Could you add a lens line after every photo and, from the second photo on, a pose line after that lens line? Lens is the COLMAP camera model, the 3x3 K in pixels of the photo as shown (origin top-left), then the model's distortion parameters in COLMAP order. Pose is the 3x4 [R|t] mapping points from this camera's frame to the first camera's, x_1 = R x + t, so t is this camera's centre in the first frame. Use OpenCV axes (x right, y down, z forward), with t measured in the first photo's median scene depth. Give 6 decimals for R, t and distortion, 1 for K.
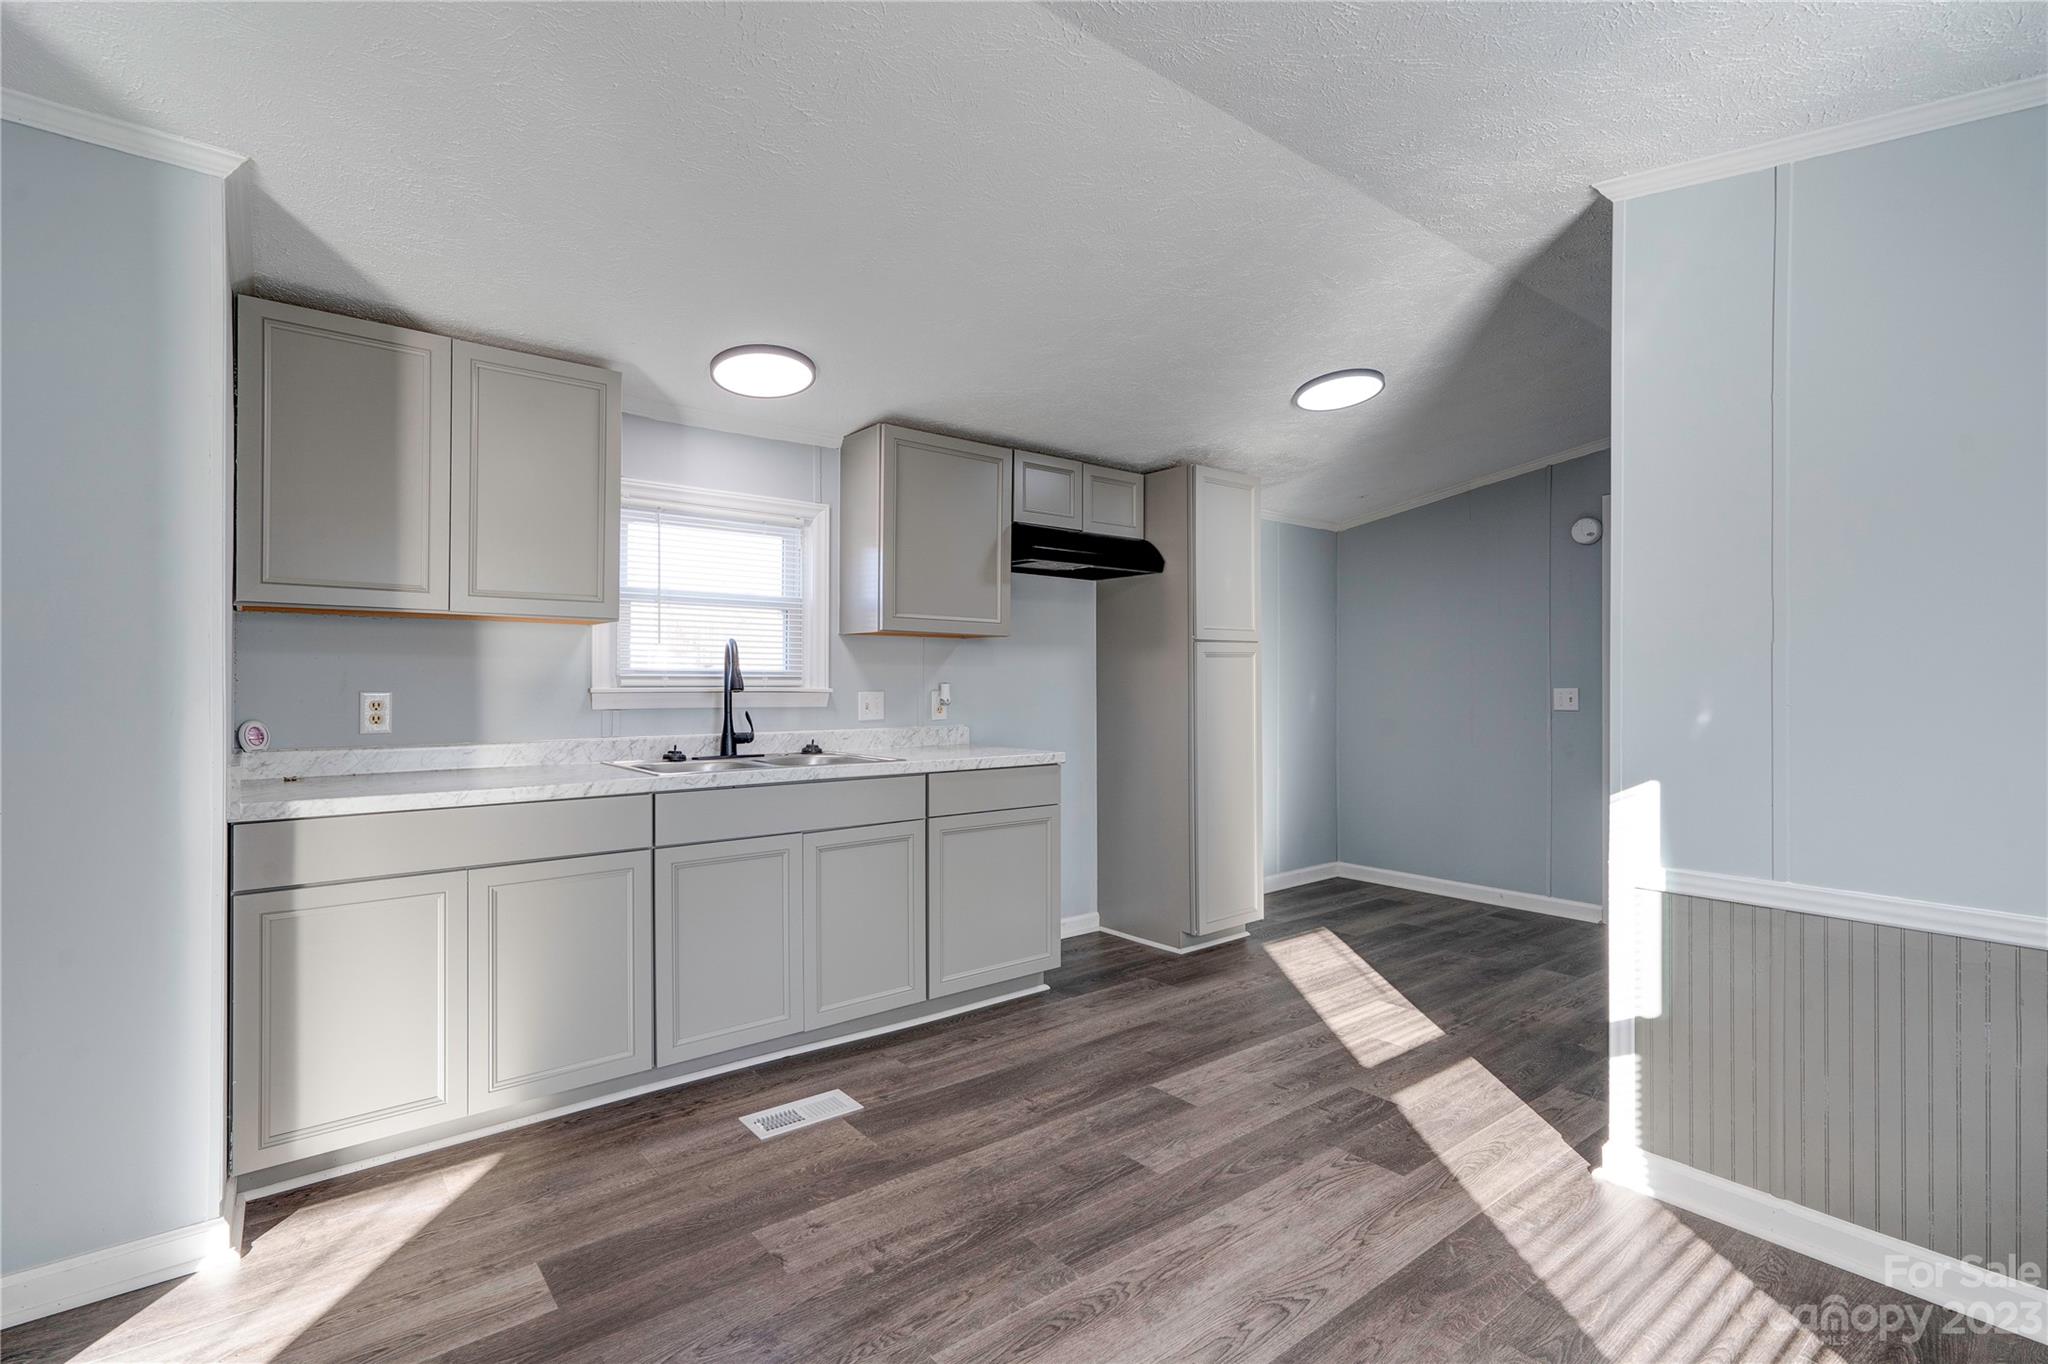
lens RADIAL K [[929.7, 0, 1032.4], [0, 929.7, 677.0], [0, 0, 1]] dist [-0.008617, 0.014238]
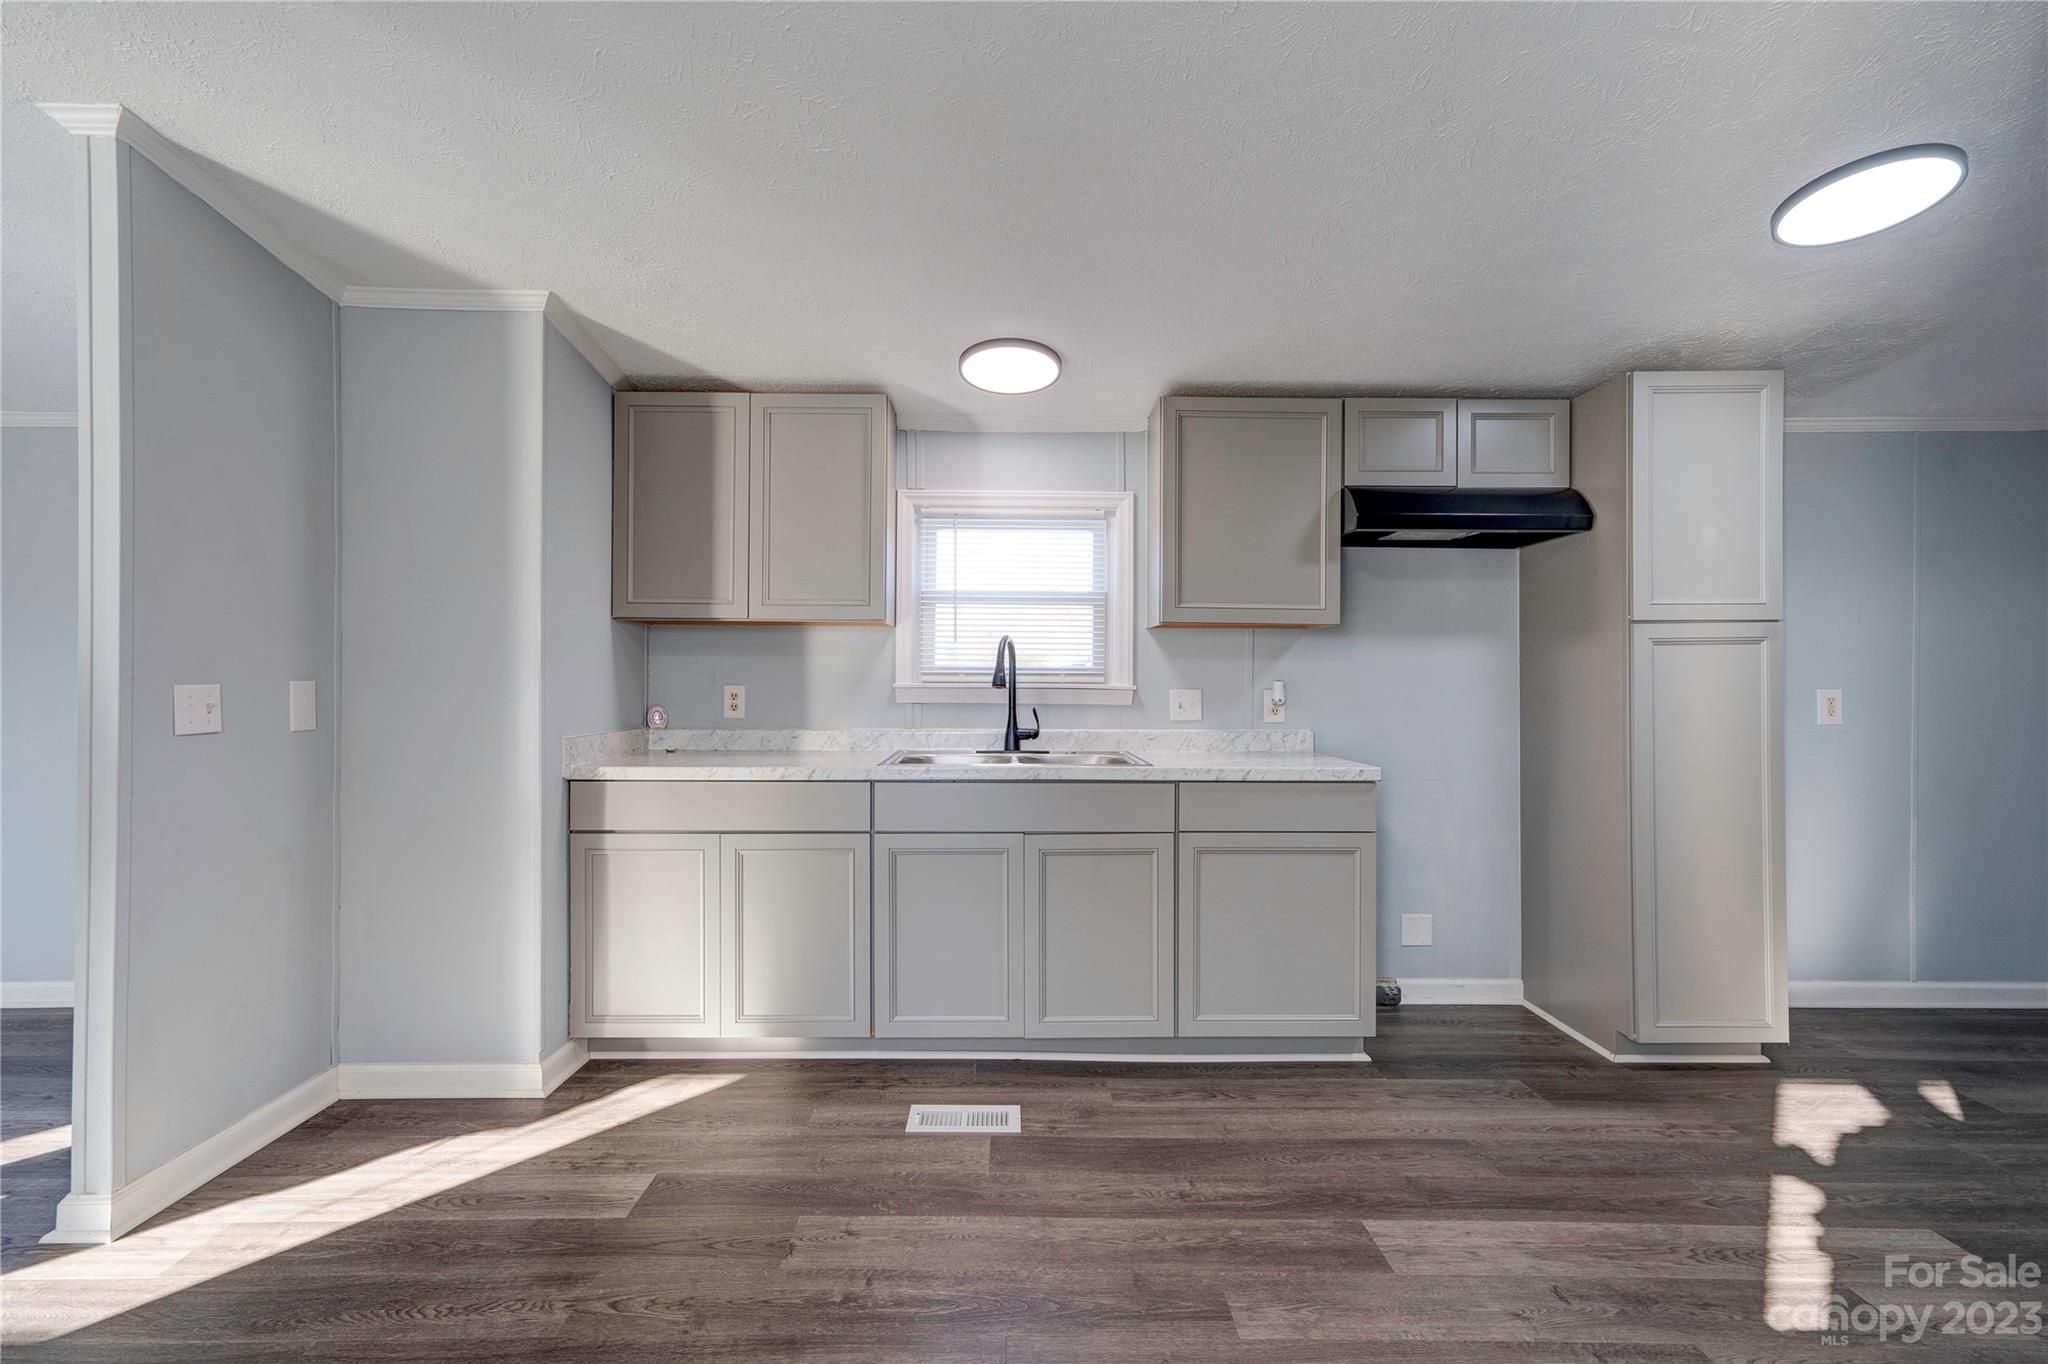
lens RADIAL K [[929.7, 0, 1032.4], [0, 929.7, 677.0], [0, 0, 1]] dist [-0.008617, 0.014238]
pose [[0.789702, 0.002934, -0.613483, 0.331258], [-0.000513, 0.999991, 0.004122, -0.000407], [0.613490, -0.002940, 0.789697, 0.219823]]
